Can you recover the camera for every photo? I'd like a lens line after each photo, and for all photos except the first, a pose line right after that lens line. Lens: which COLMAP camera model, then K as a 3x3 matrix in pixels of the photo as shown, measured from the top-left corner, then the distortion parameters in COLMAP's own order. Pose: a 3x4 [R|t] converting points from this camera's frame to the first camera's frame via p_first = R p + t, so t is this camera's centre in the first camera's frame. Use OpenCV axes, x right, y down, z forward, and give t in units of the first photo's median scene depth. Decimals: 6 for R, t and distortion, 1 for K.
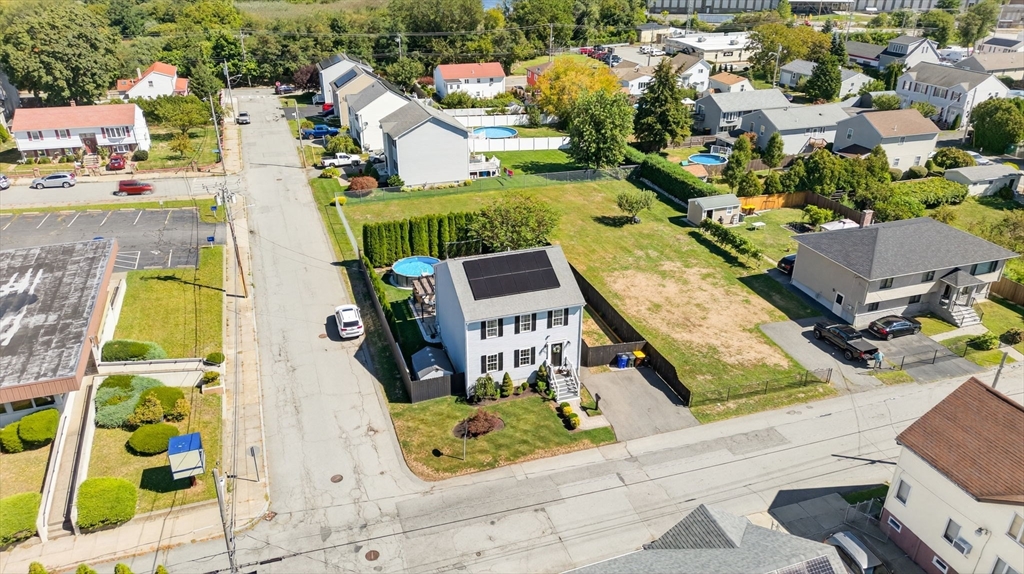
lens RADIAL K [[714.4, 0, 512.0], [0, 714.4, 287.0], [0, 0, 1]] dist [0.083600, -0.074102]
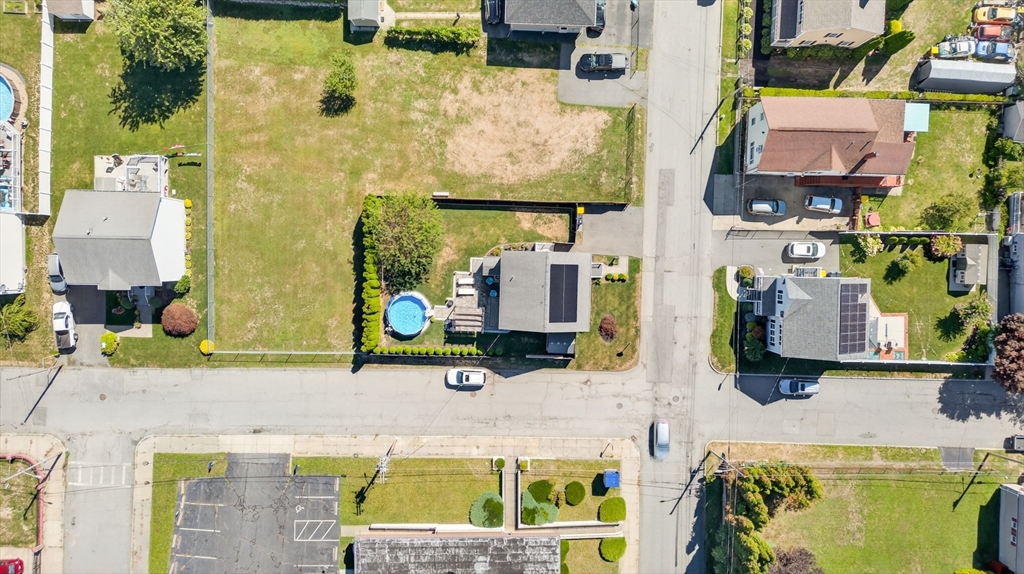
lens RADIAL K [[714.4, 0, 512.0], [0, 714.4, 287.0], [0, 0, 1]] dist [0.083600, -0.074102]
pose [[0.351563, -0.935192, -0.042651, 0.030463], [0.405946, 0.111236, 0.907102, -1.135942], [-0.843571, -0.336218, 0.418744, 0.355323]]
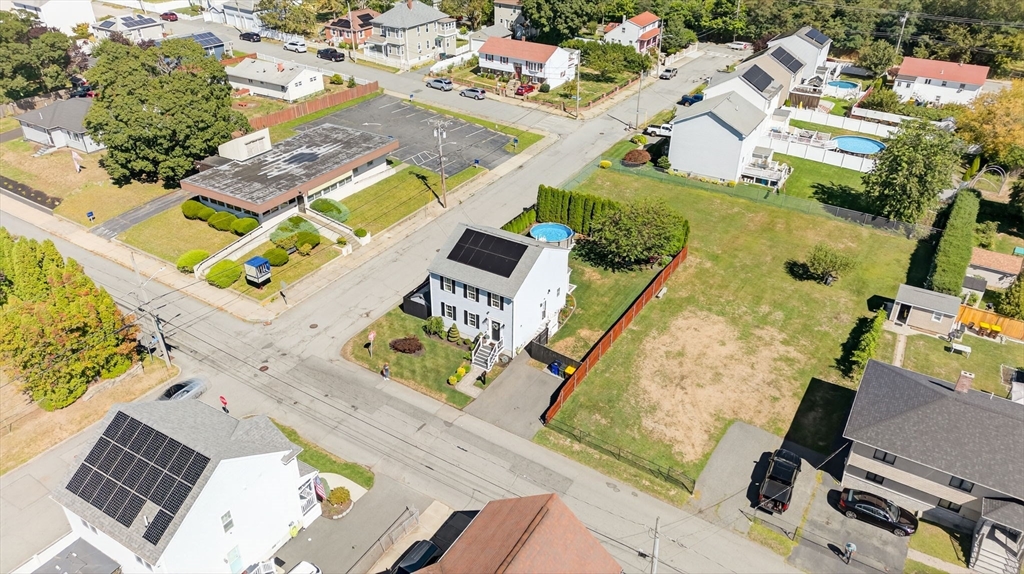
lens RADIAL K [[714.4, 0, 512.0], [0, 714.4, 287.0], [0, 0, 1]] dist [0.083600, -0.074102]
pose [[0.635236, 0.402859, -0.658923, 0.653684], [-0.347148, 0.911070, 0.222351, -0.191380], [0.689901, 0.087499, 0.718596, 0.134652]]
